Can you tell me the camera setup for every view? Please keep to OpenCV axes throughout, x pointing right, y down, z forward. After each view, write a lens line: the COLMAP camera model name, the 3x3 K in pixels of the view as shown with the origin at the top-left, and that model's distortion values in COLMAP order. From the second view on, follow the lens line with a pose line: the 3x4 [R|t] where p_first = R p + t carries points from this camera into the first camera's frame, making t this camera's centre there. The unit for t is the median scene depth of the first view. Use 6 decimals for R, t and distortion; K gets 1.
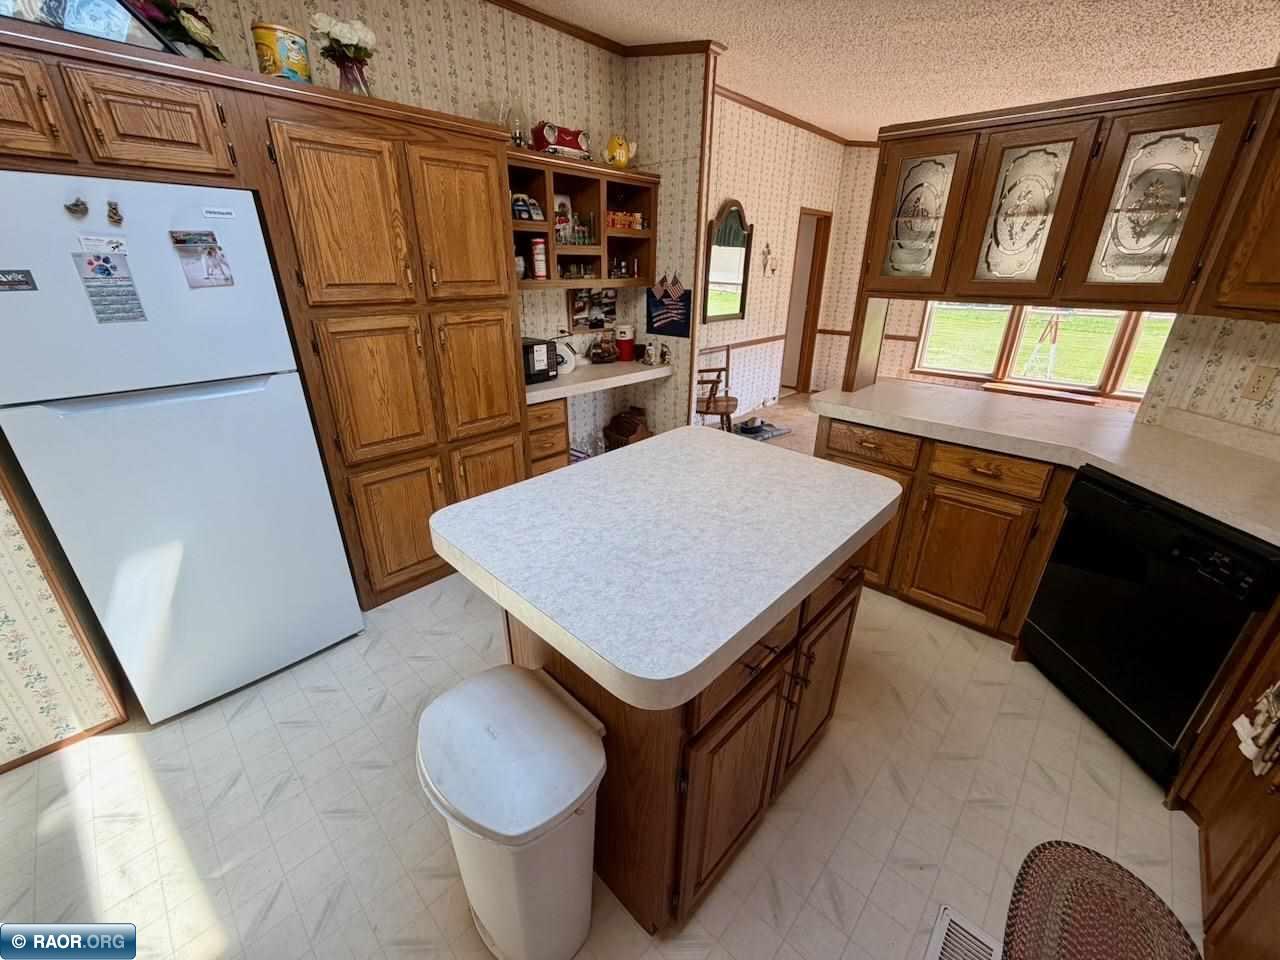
lens RADIAL K [[509.3, 0, 633.8], [0, 509.3, 476.4], [0, 0, 1]] dist [0.000046, 0.000024]
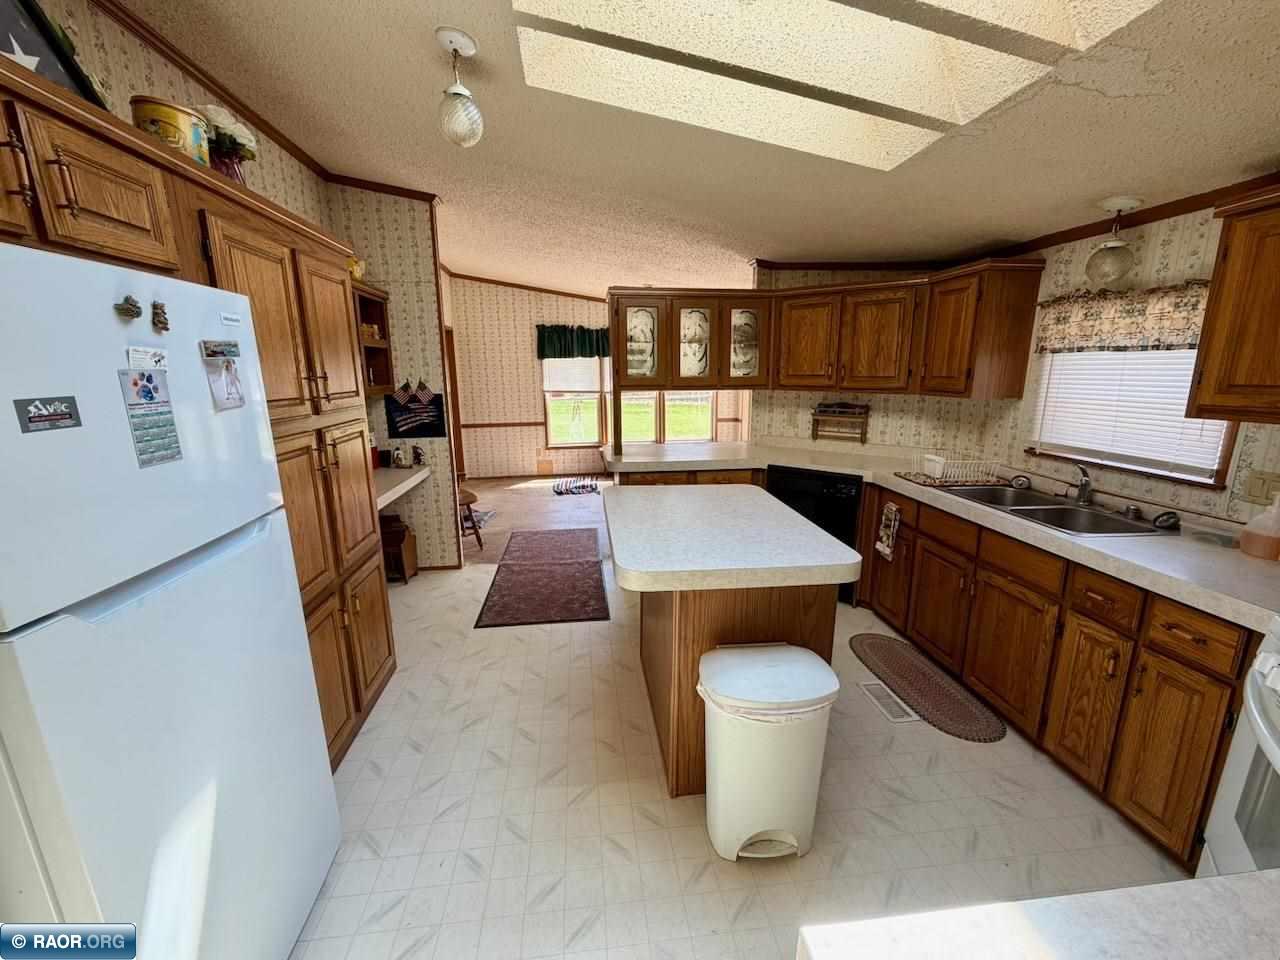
lens RADIAL K [[509.3, 0, 633.8], [0, 509.3, 476.4], [0, 0, 1]] dist [0.000046, 0.000024]
pose [[0.642248, -0.170172, 0.747368, -0.832182], [0.305810, 0.950968, -0.046266, -0.045312], [-0.702850, 0.258267, 0.662797, 0.077160]]
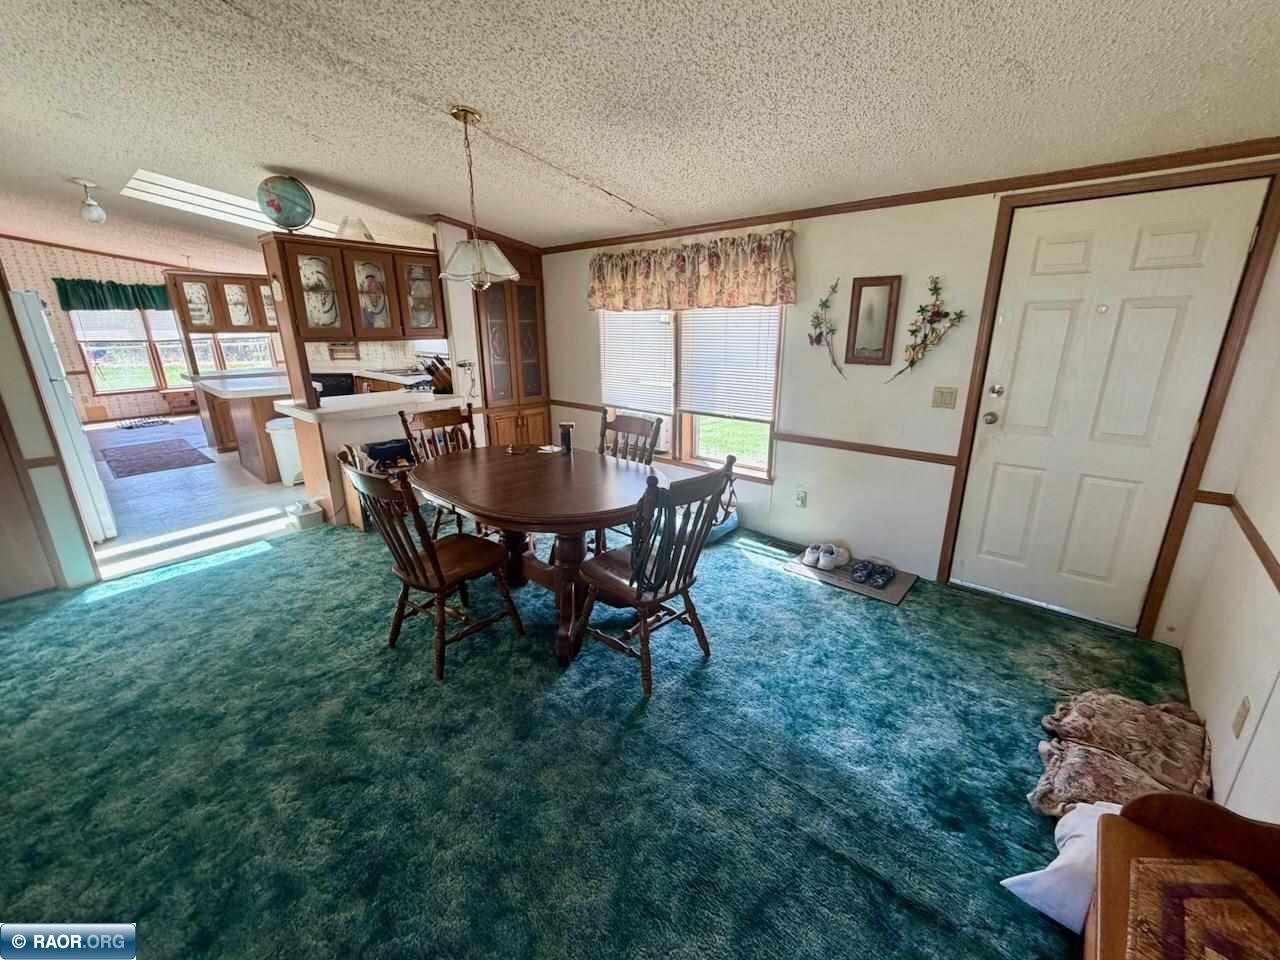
lens RADIAL K [[518.5, 0, 637.6], [0, 518.5, 477.1], [0, 0, 1]] dist [0.001102, 0.000241]
pose [[-0.037038, -0.298020, 0.953841, -2.773885], [0.387767, 0.875420, 0.288576, 0.458962], [-0.921013, 0.380556, 0.083139, -1.162208]]
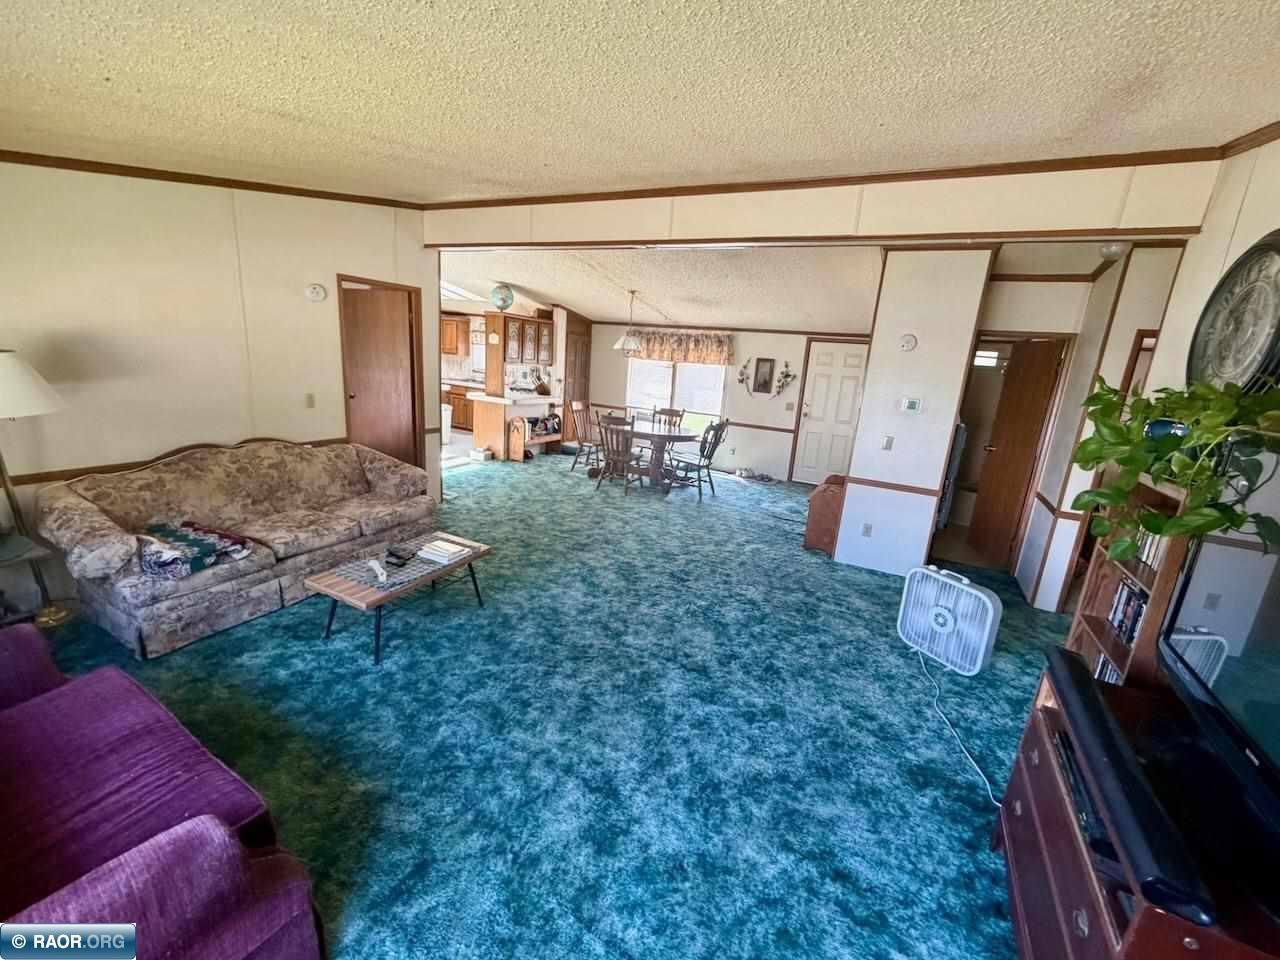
lens RADIAL K [[518.5, 0, 637.6], [0, 518.5, 477.1], [0, 0, 1]] dist [0.001102, 0.000241]
pose [[-0.278858, -0.252371, 0.926578, -4.793842], [0.293455, 0.896307, 0.332443, -0.140377], [-0.914397, 0.364613, -0.175883, 0.016922]]
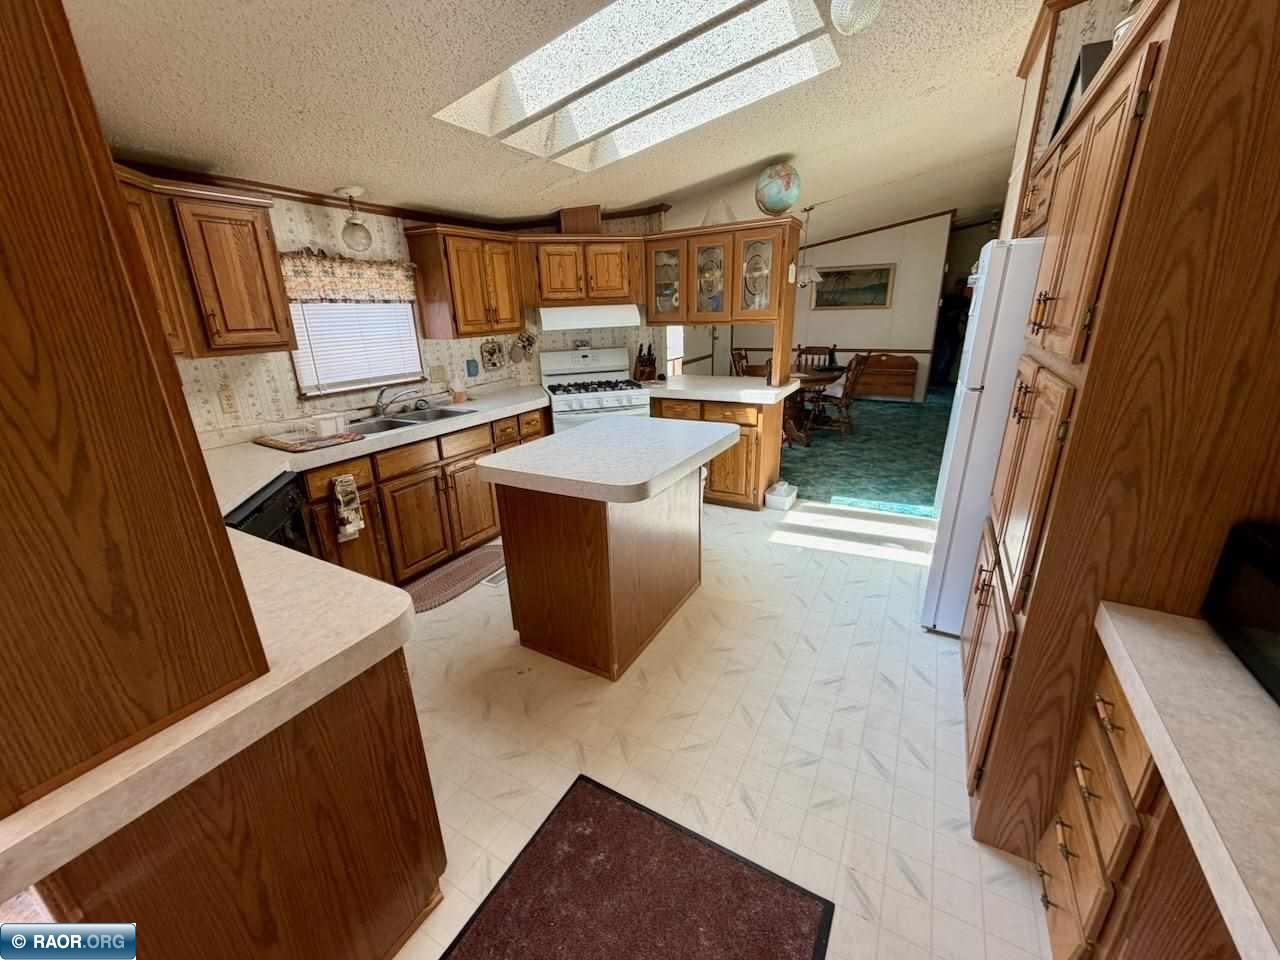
lens RADIAL K [[509.3, 0, 633.8], [0, 509.3, 476.4], [0, 0, 1]] dist [0.000046, 0.000024]
pose [[-0.971514, 0.092865, -0.218030, 0.363614], [-0.072068, 0.760675, 0.645119, -0.722932], [0.225759, 0.642456, -0.732314, 1.738583]]
